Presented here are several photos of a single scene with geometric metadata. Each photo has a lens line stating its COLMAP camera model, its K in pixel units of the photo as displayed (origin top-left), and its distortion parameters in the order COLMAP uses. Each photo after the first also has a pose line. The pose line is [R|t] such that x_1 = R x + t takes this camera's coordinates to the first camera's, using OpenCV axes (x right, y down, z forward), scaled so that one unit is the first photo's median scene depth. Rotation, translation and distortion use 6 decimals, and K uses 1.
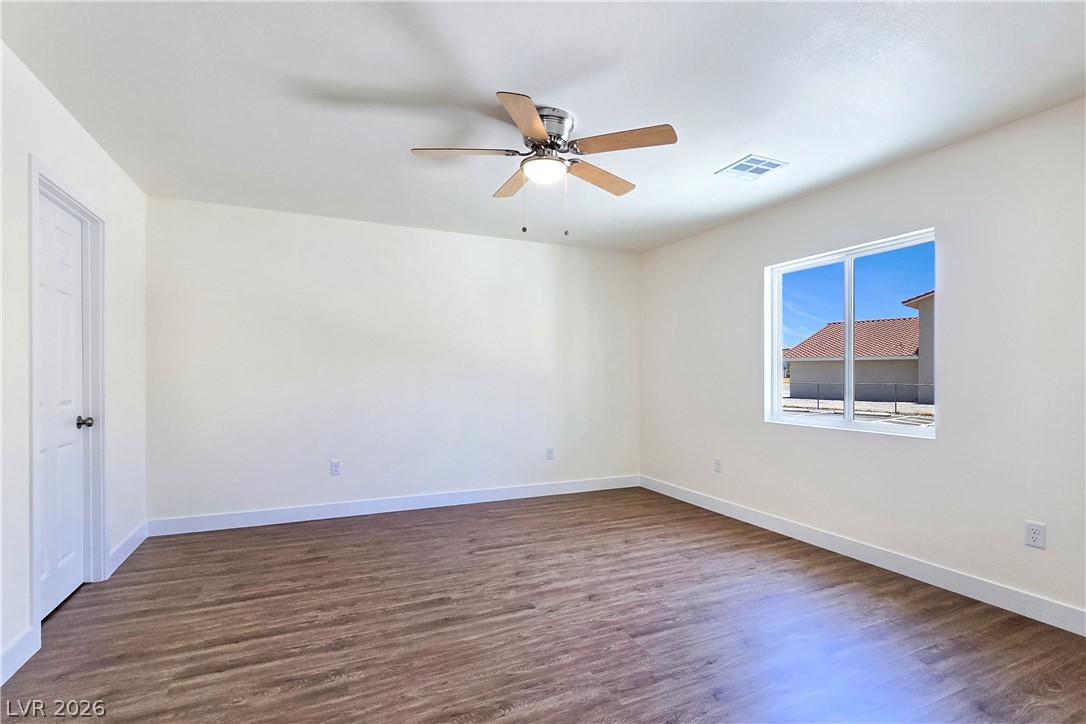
lens RADIAL K [[518.3, 0, 543.2], [0, 518.3, 368.5], [0, 0, 1]] dist [0.000171, -0.000369]
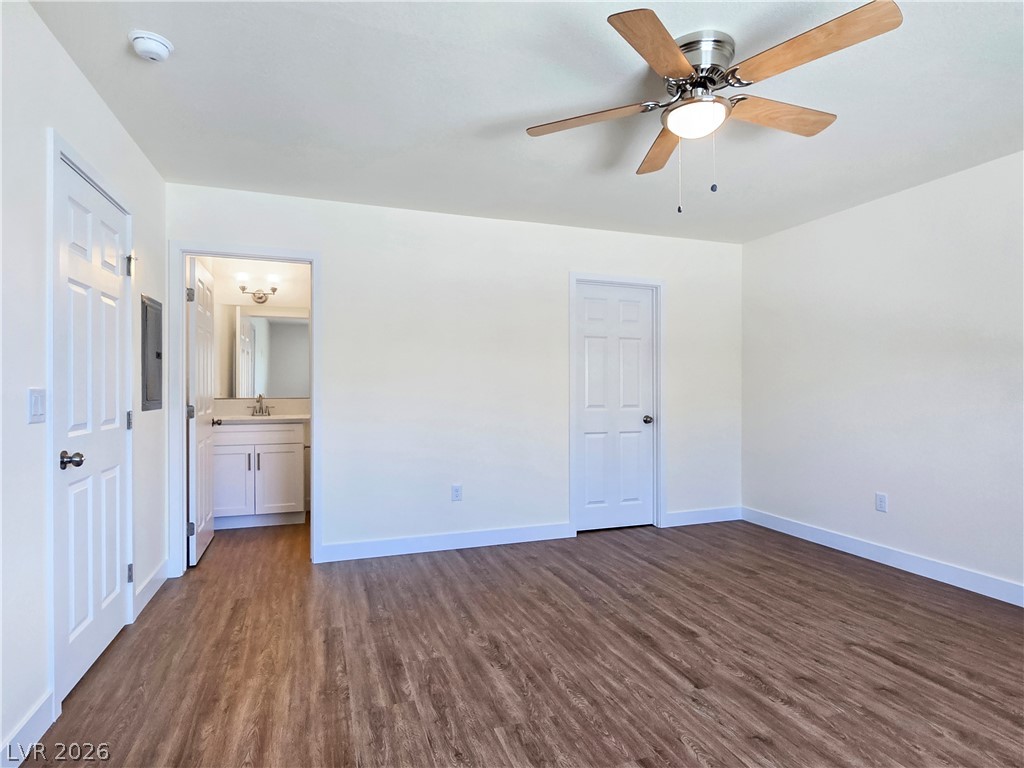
lens RADIAL K [[550.0, 0, 514.4], [0, 550.0, 385.8], [0, 0, 1]] dist [-0.000746, -0.000844]
pose [[-0.100436, -0.009723, -0.994896, 0.791637], [0.011220, 0.999878, -0.010904, 0.016183], [0.994880, -0.012257, -0.100314, 0.776995]]
